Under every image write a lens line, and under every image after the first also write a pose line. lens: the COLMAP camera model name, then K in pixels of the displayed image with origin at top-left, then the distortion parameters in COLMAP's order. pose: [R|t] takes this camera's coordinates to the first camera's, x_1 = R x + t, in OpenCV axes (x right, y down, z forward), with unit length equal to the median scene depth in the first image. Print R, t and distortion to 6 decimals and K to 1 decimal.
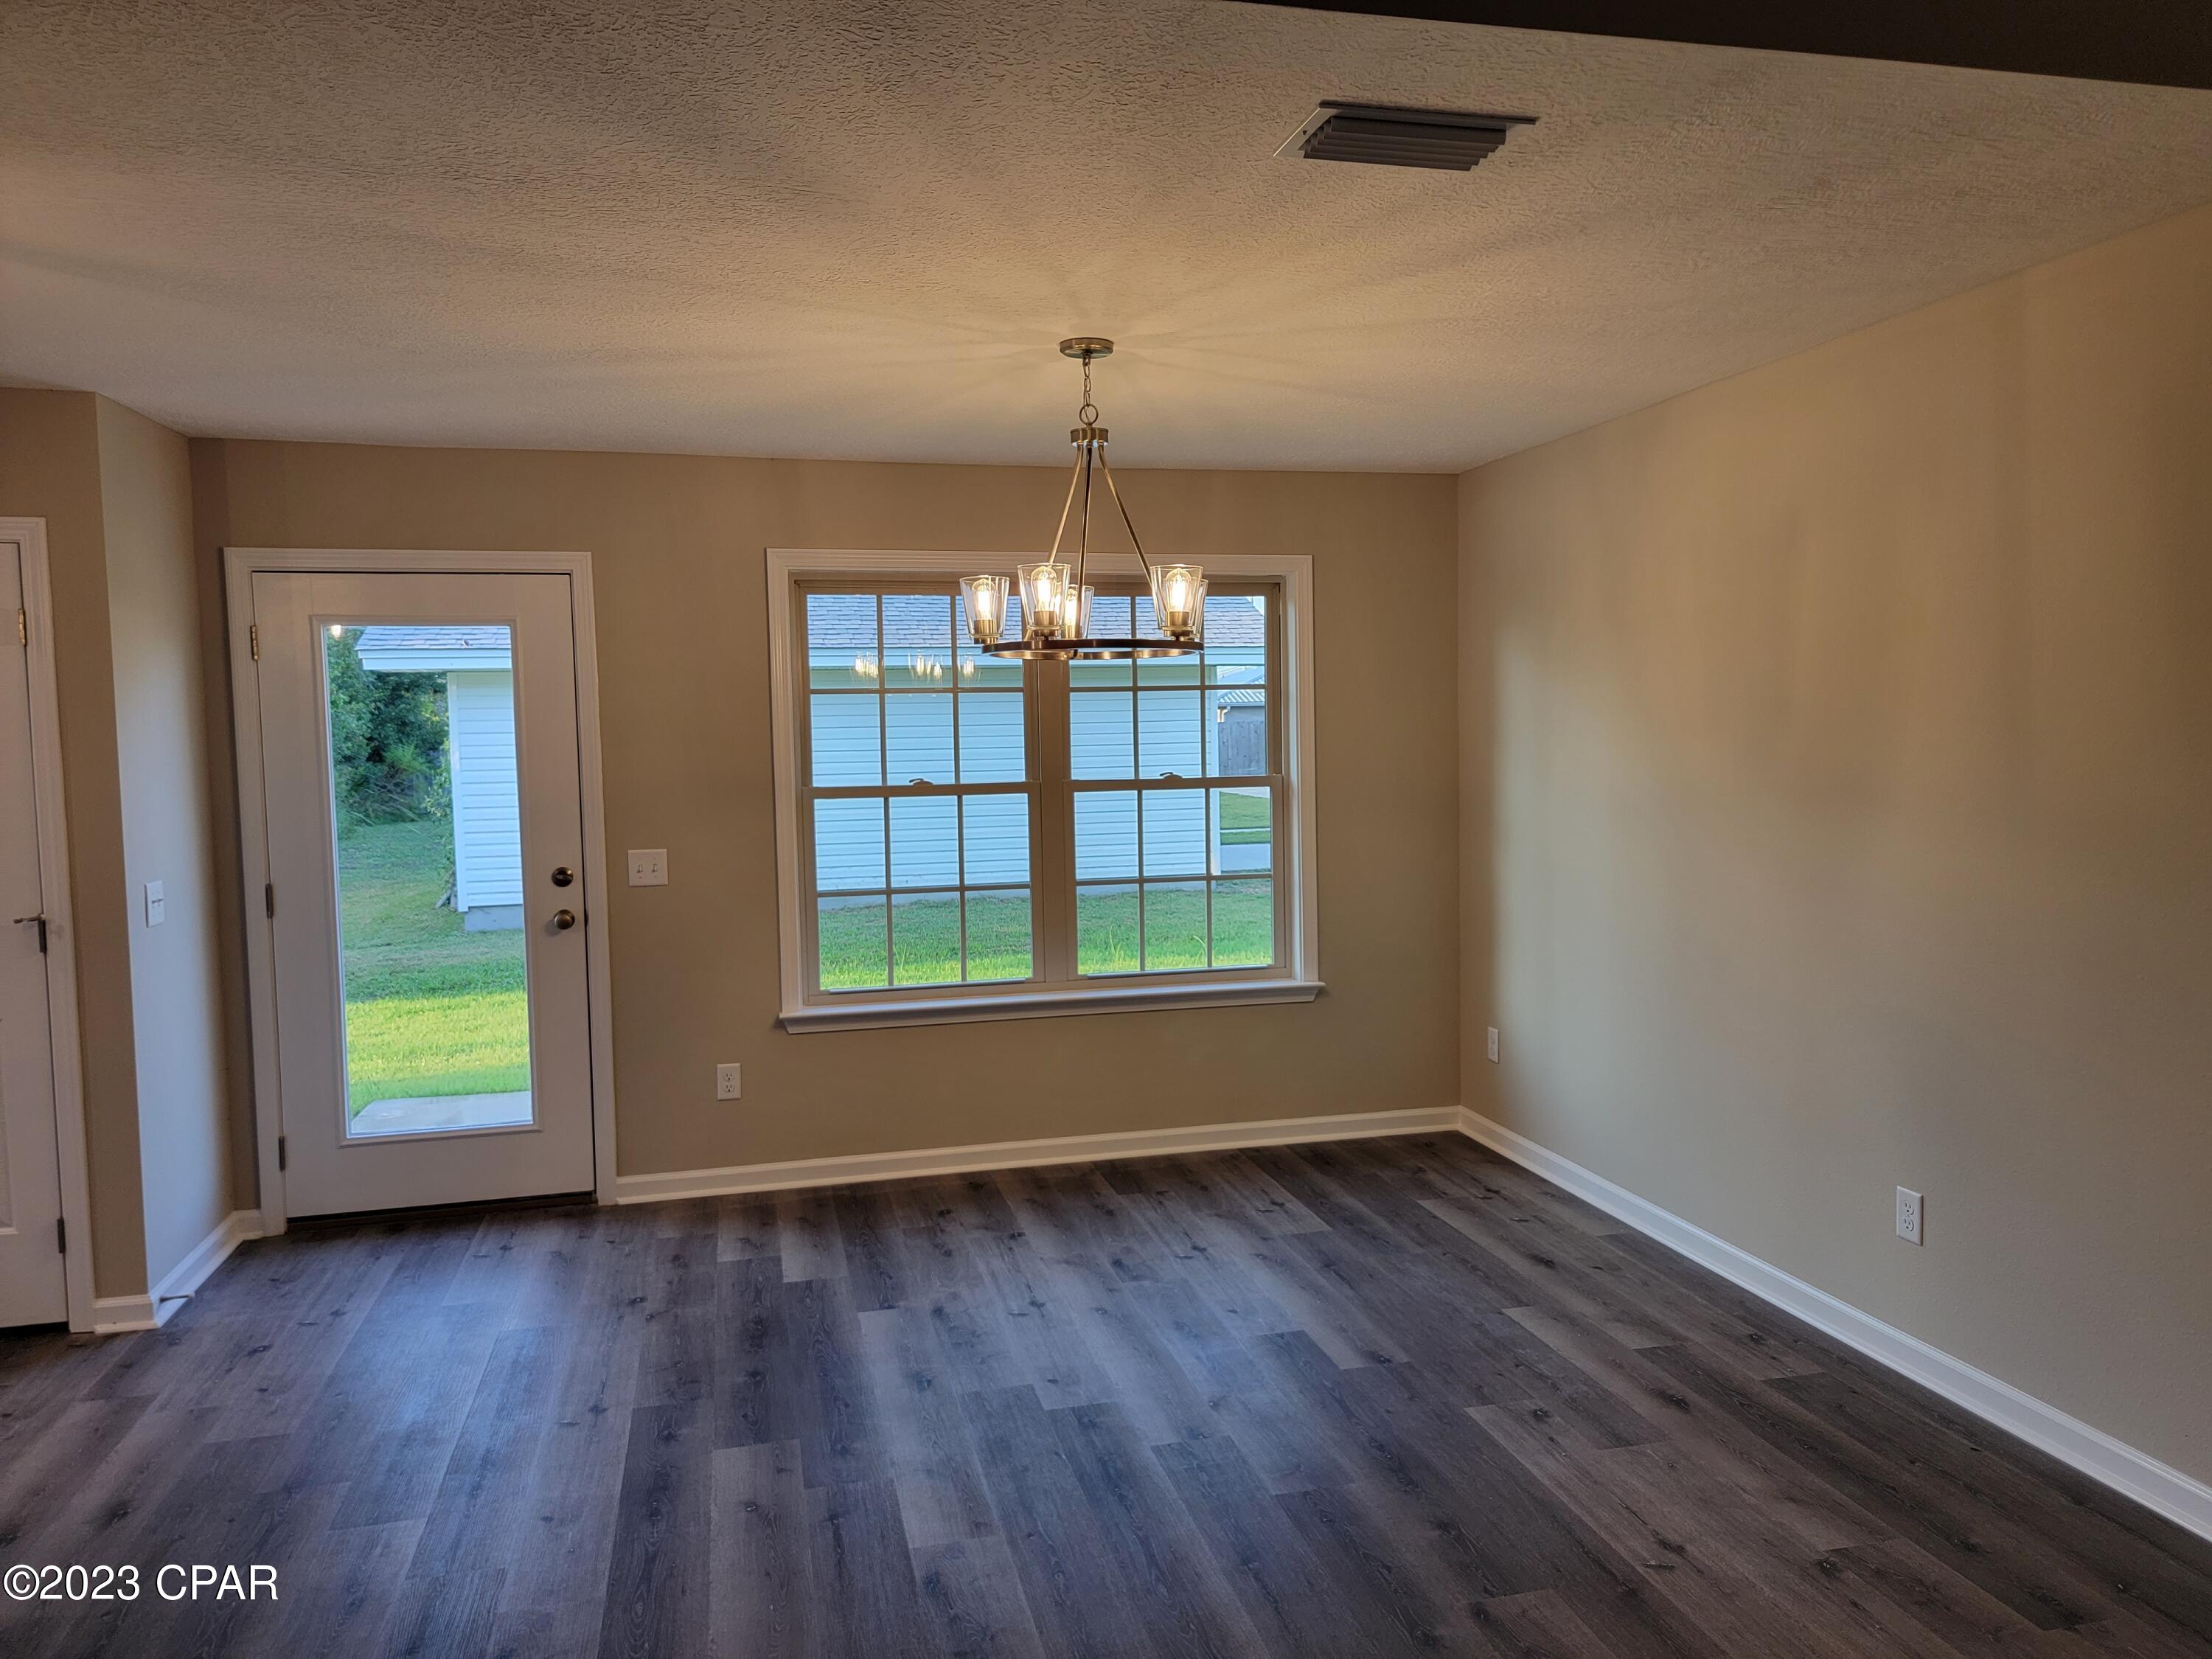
lens RADIAL K [[1537.2, 0, 1125.7], [0, 1537.2, 832.5], [0, 0, 1]] dist [0.033465, -0.016987]
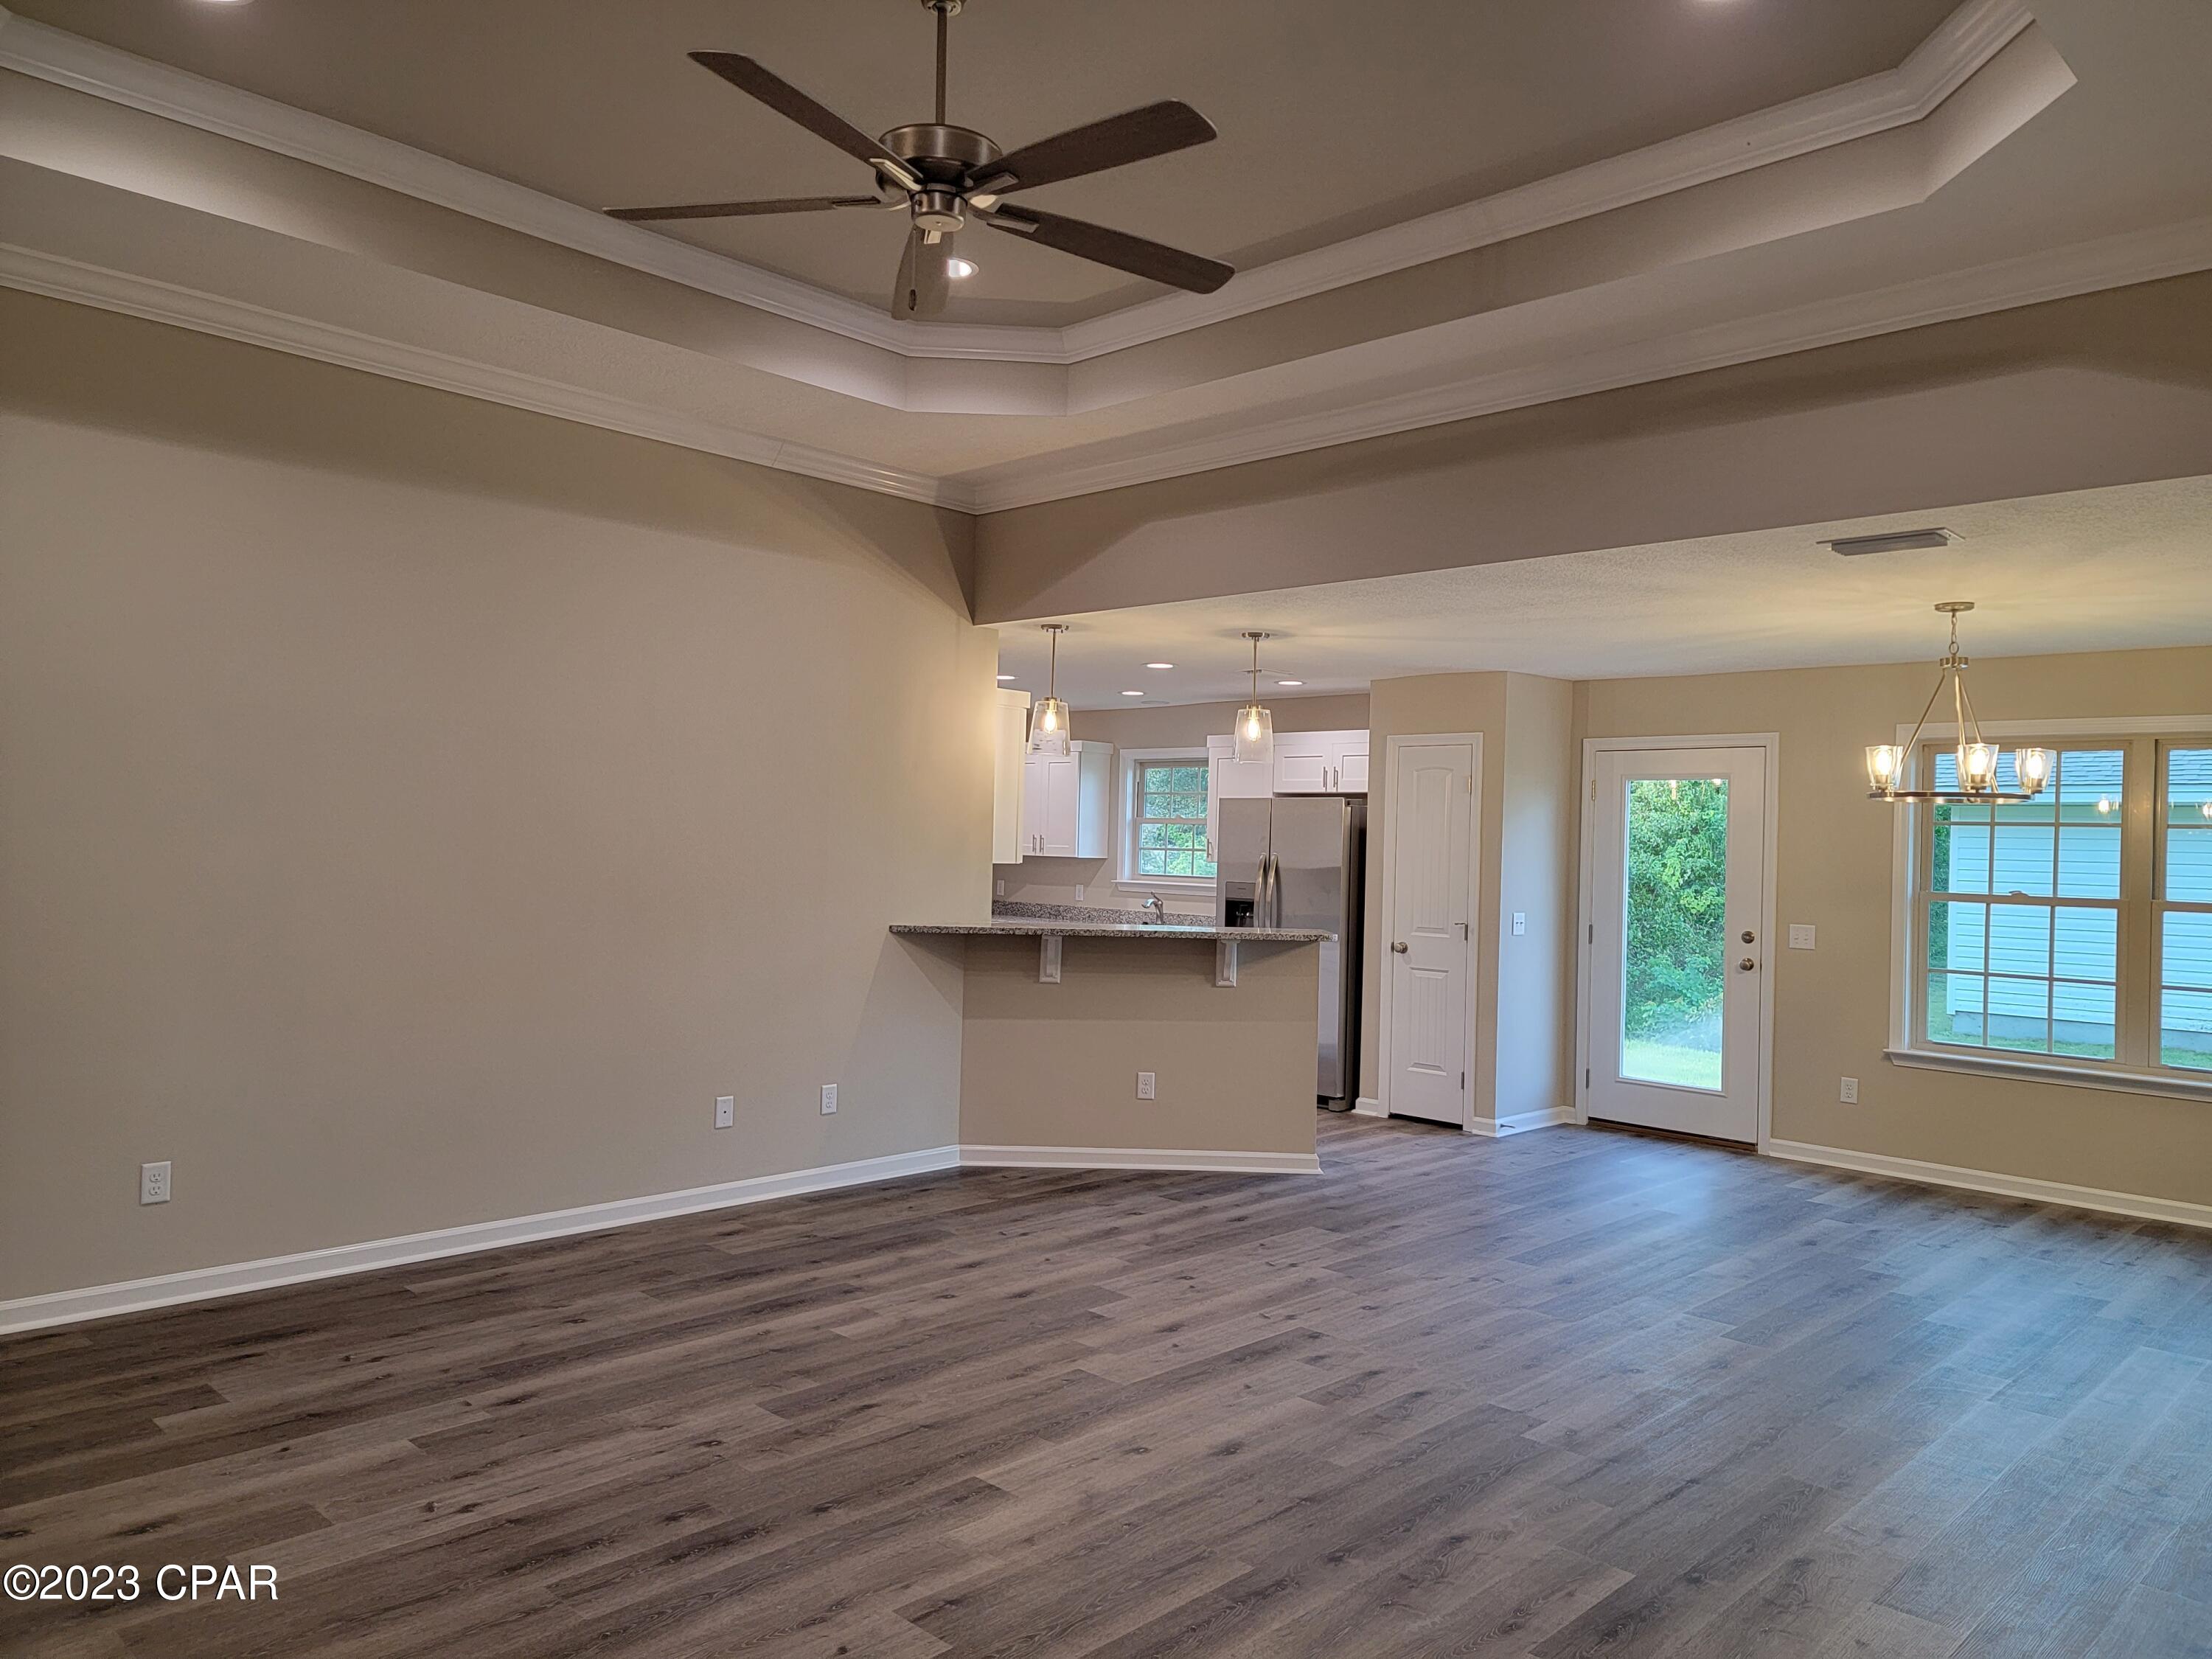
lens RADIAL K [[1537.2, 0, 1099.4], [0, 1537.2, 831.6], [0, 0, 1]] dist [0.033465, -0.016987]
pose [[0.511754, 0.025190, -0.858763, 0.644615], [-0.096627, 0.994915, -0.028398, 0.030150], [0.853681, 0.097513, 0.511586, -0.379290]]
